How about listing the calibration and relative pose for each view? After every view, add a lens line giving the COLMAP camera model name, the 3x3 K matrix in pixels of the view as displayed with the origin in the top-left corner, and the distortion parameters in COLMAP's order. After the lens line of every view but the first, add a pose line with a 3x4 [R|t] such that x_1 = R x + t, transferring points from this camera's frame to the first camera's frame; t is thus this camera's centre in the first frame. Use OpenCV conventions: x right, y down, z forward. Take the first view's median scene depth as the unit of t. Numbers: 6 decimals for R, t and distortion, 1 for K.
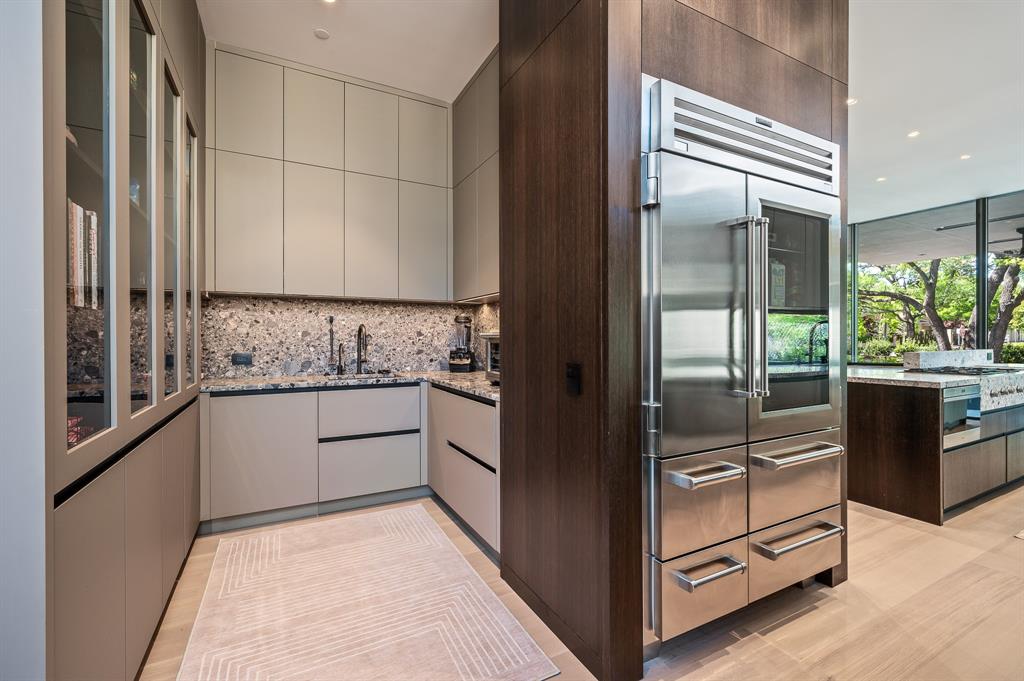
lens RADIAL K [[439.7, 0, 510.8], [0, 439.7, 337.3], [0, 0, 1]] dist [-0.000540, -0.000144]
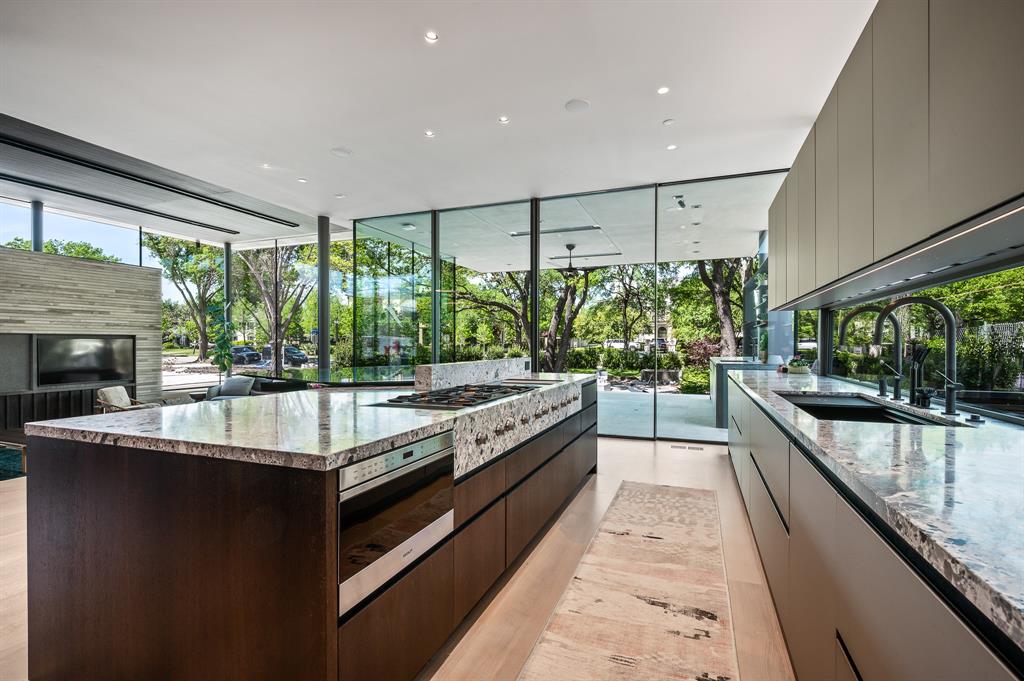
lens RADIAL K [[458.3, 0, 512.0], [0, 458.3, 340.5], [0, 0, 1]] dist [-0.003228, -0.000464]
pose [[0.763736, 0.007588, 0.645484, 0.525191], [-0.004027, 0.999967, -0.006990, 0.000855], [-0.645516, 0.002739, 0.763742, 0.361740]]
